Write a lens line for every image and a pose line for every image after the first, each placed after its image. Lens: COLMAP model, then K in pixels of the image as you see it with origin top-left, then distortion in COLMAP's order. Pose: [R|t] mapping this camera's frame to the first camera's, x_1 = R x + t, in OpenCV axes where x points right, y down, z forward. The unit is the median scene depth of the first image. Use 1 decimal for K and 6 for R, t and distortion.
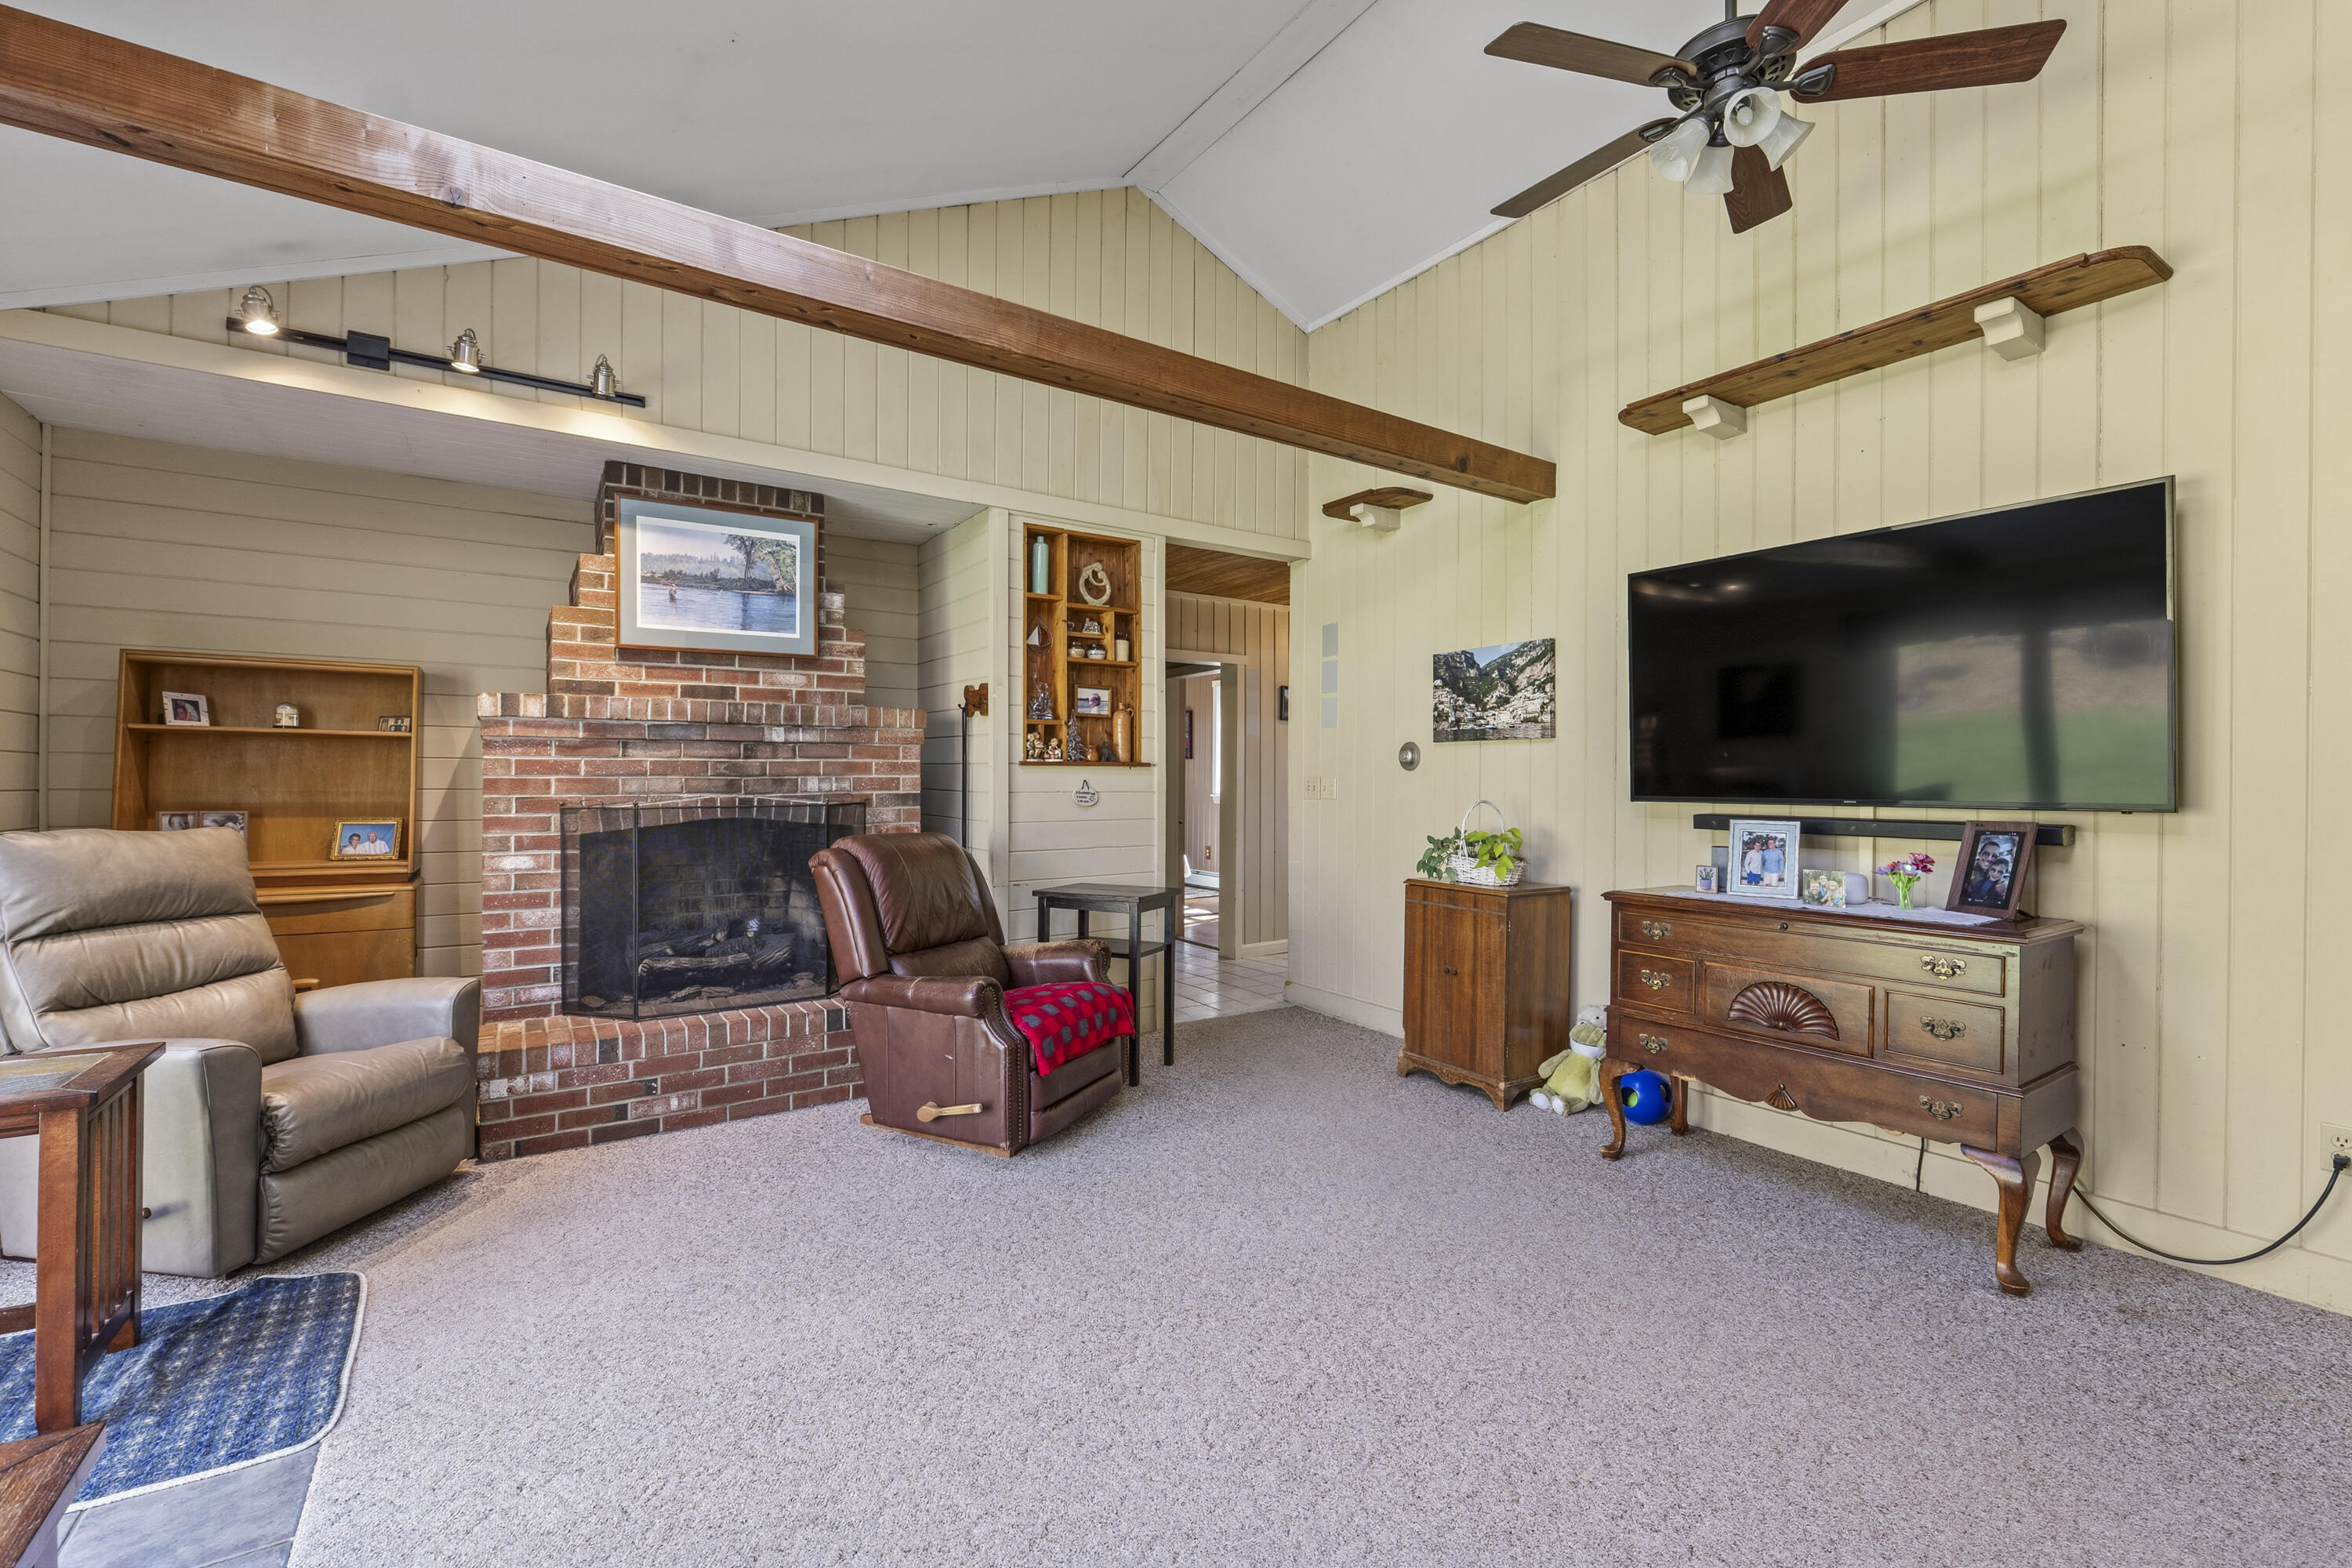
lens RADIAL K [[990.7, 0, 1176.0], [0, 990.7, 784.0], [0, 0, 1]] dist [-0.003140, -0.000398]
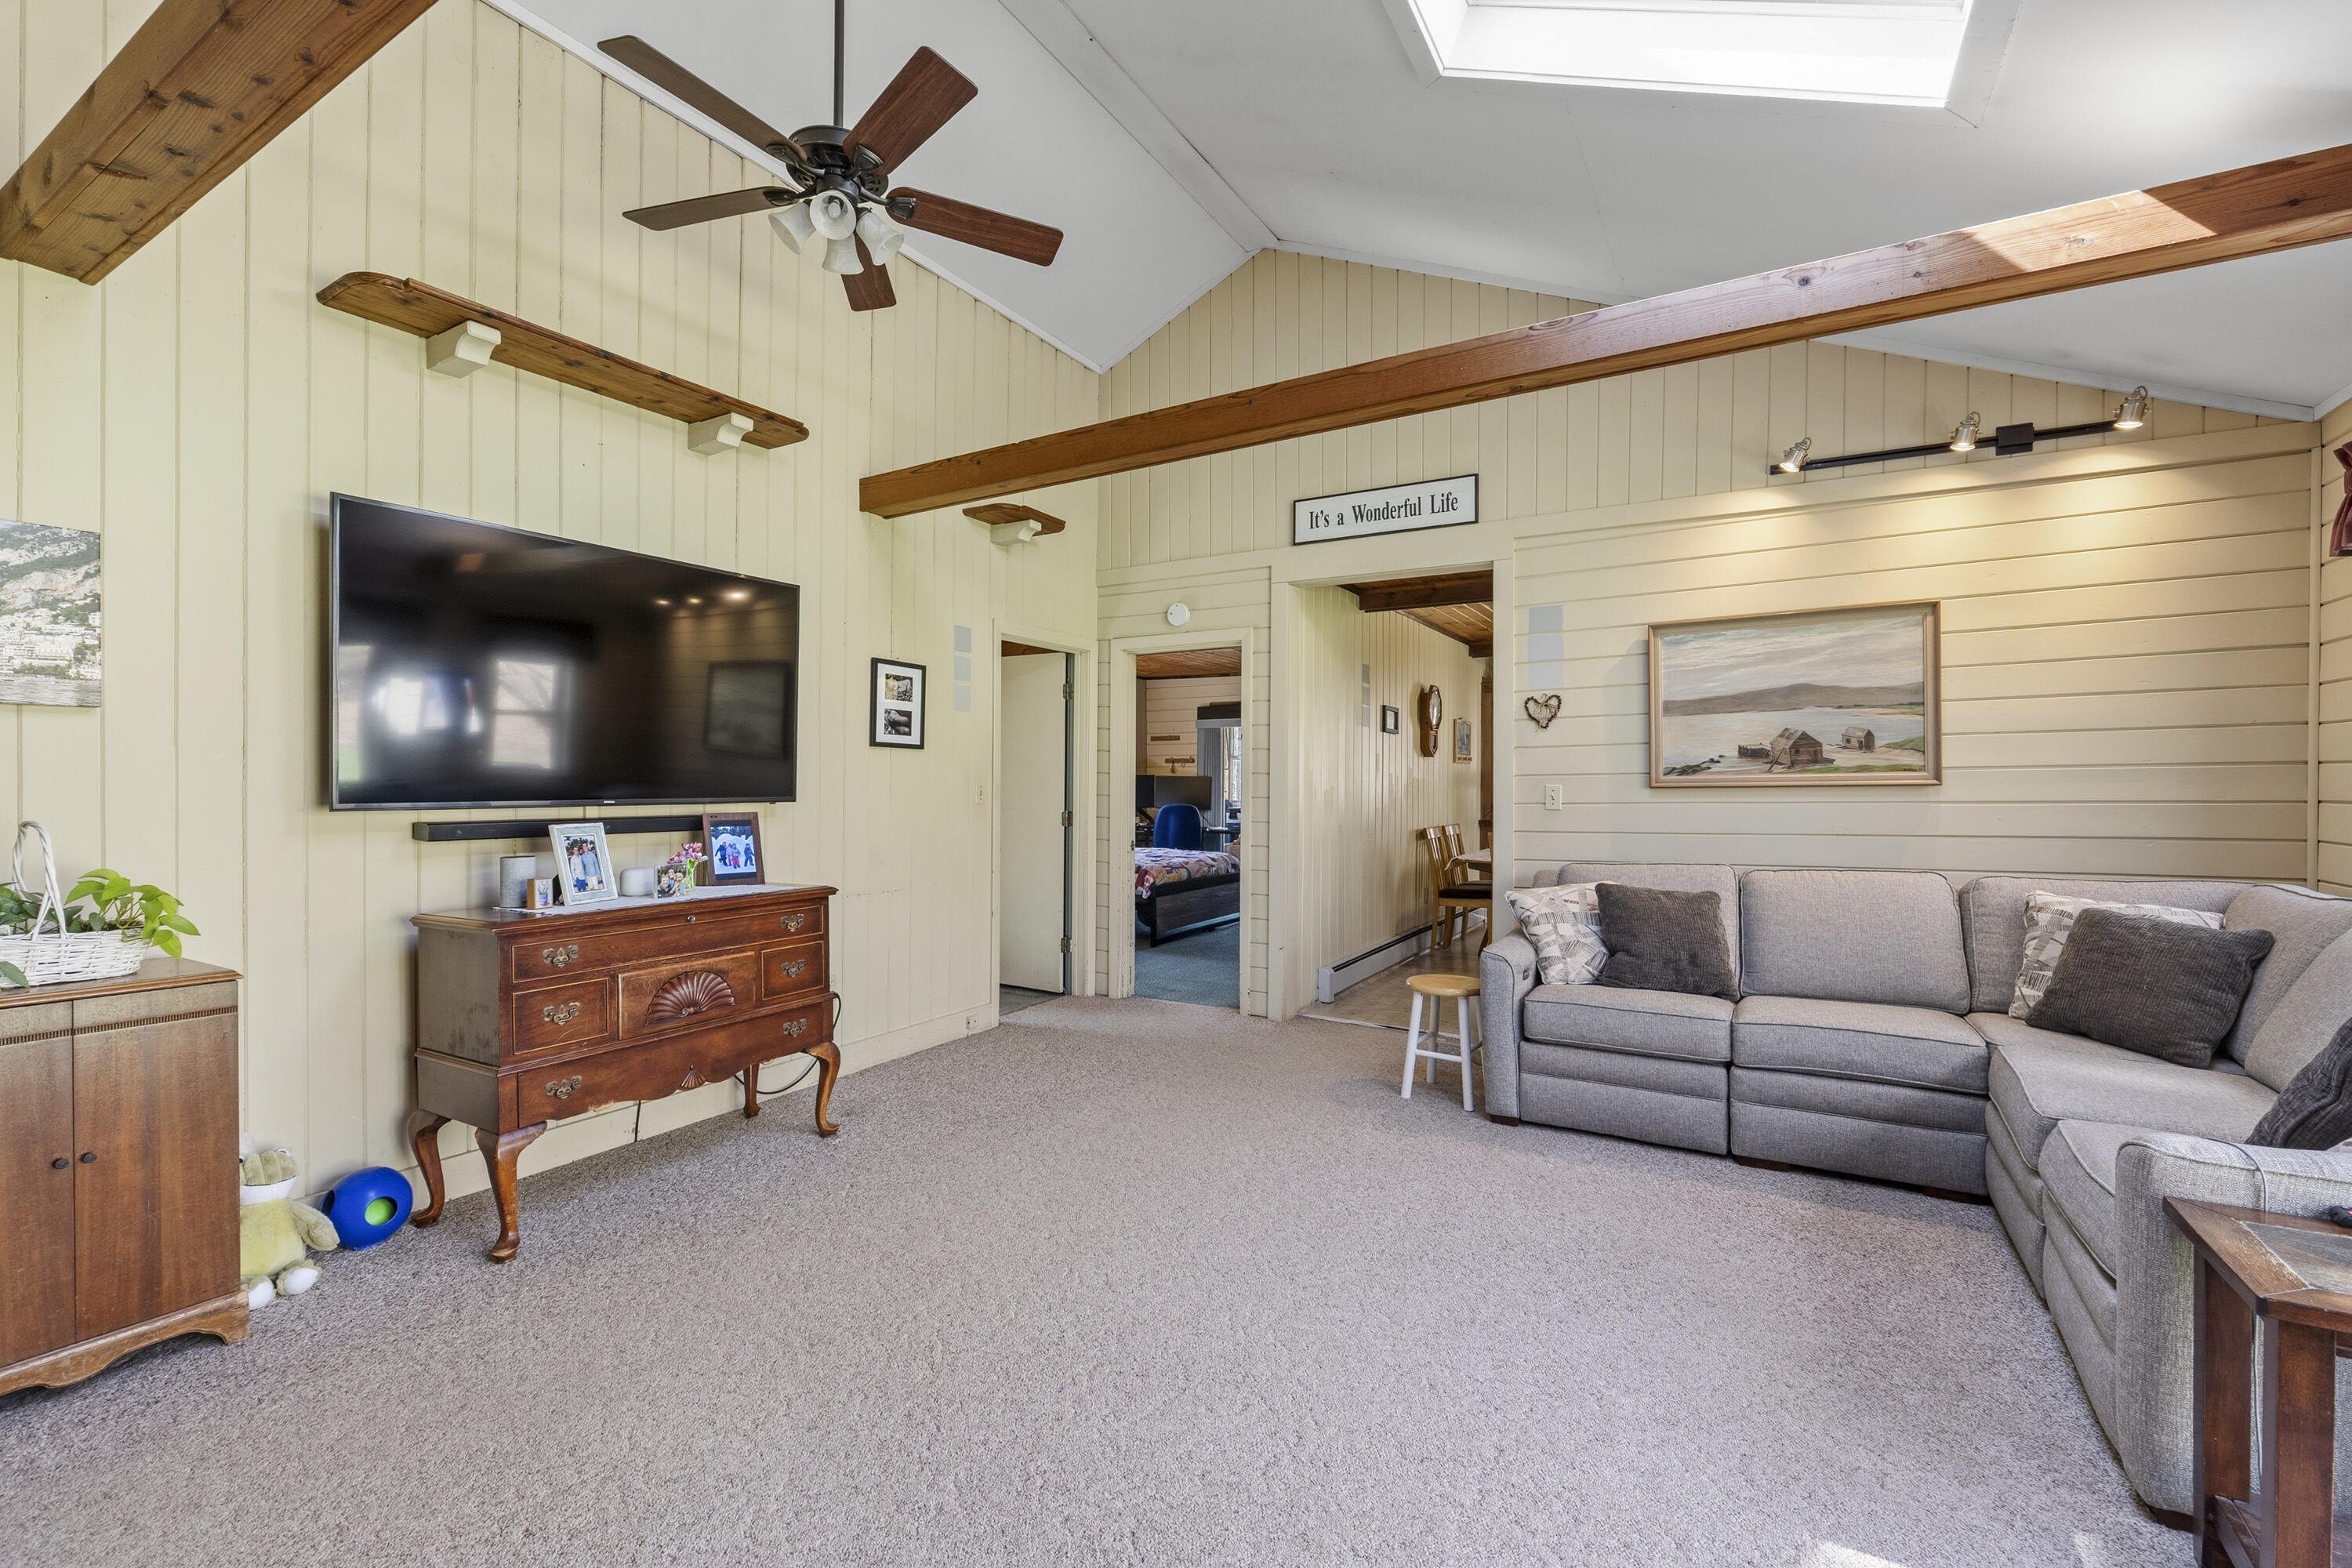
lens RADIAL K [[990.7, 0, 1176.0], [0, 990.7, 784.0], [0, 0, 1]] dist [-0.003140, -0.000398]
pose [[-0.417830, -0.010535, 0.908464, -0.438932], [-0.001916, 0.999941, 0.010714, -0.010805], [-0.908523, 0.002736, -0.417826, 0.741010]]
